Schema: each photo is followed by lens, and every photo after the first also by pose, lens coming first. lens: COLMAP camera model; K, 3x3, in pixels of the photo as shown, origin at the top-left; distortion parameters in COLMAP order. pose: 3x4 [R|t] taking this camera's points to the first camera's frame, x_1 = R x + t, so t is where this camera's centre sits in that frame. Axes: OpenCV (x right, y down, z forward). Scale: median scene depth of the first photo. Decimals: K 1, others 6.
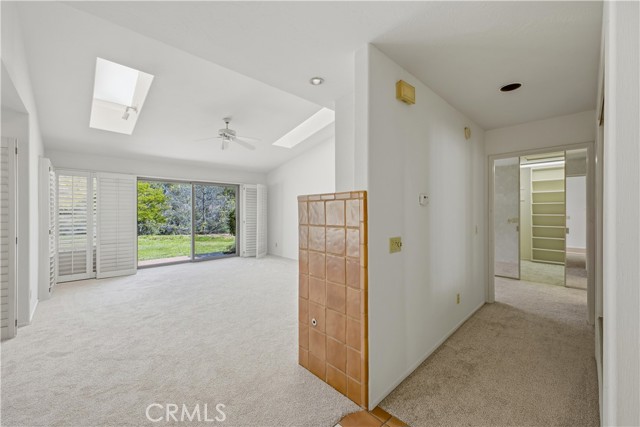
lens RADIAL K [[250.7, 0, 320.9], [0, 250.7, 210.6], [0, 0, 1]] dist [0.020045, -0.006498]
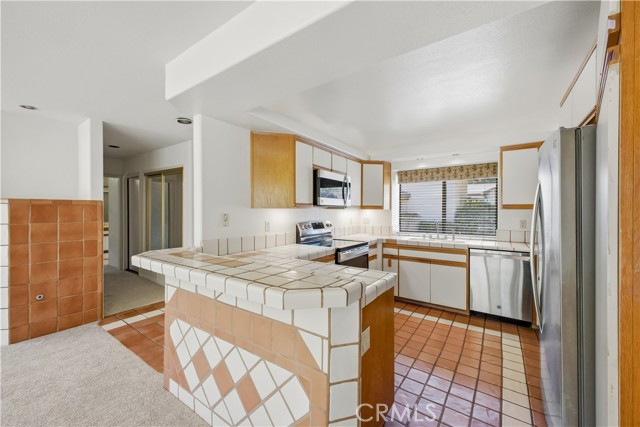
lens RADIAL K [[250.7, 0, 318.9], [0, 250.7, 213.7], [0, 0, 1]] dist [0.020045, -0.006498]
pose [[-0.174411, -0.005395, 0.984658, -0.958413], [0.001168, 0.999983, 0.005686, 0.002687], [-0.984672, 0.002142, -0.174402, -0.121964]]
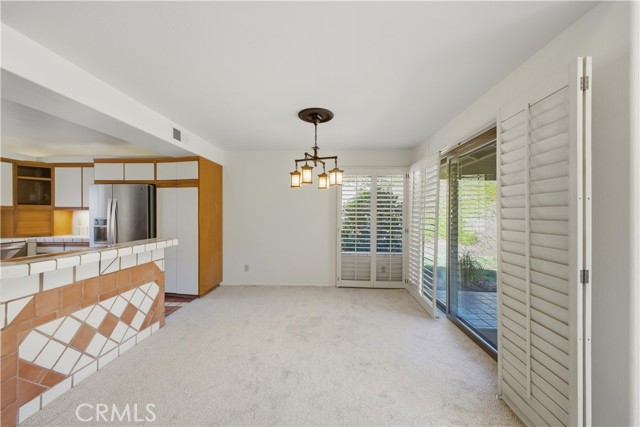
lens RADIAL K [[250.7, 0, 321.4], [0, 250.7, 214.3], [0, 0, 1]] dist [0.020045, -0.006498]
pose [[-0.723814, 0.004599, -0.689980, -0.439039], [-0.000703, 0.999972, 0.007402, 0.002779], [0.689995, 0.005843, -0.723791, 0.824149]]
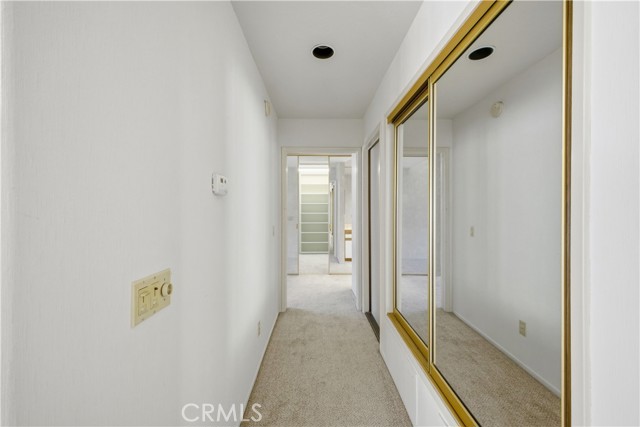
lens RADIAL K [[250.7, 0, 319.3], [0, 250.7, 211.0], [0, 0, 1]] dist [0.020045, -0.006498]
pose [[0.675561, -0.004427, 0.737290, 0.102961], [-0.002465, 0.999963, 0.008264, 0.002273], [-0.737300, -0.007400, 0.675525, 0.309797]]
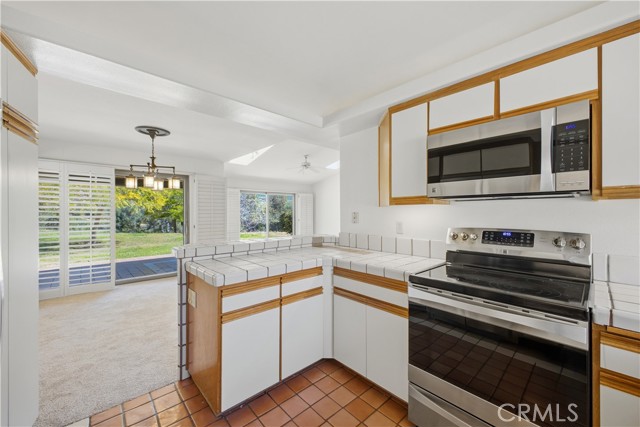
lens RADIAL K [[250.7, 0, 318.5], [0, 250.7, 212.3], [0, 0, 1]] dist [0.020045, -0.006498]
pose [[0.999118, 0.000013, -0.041984, -0.296406], [-0.000112, 0.999997, -0.002354, 0.008603], [0.041984, 0.002357, 0.999116, -0.804489]]
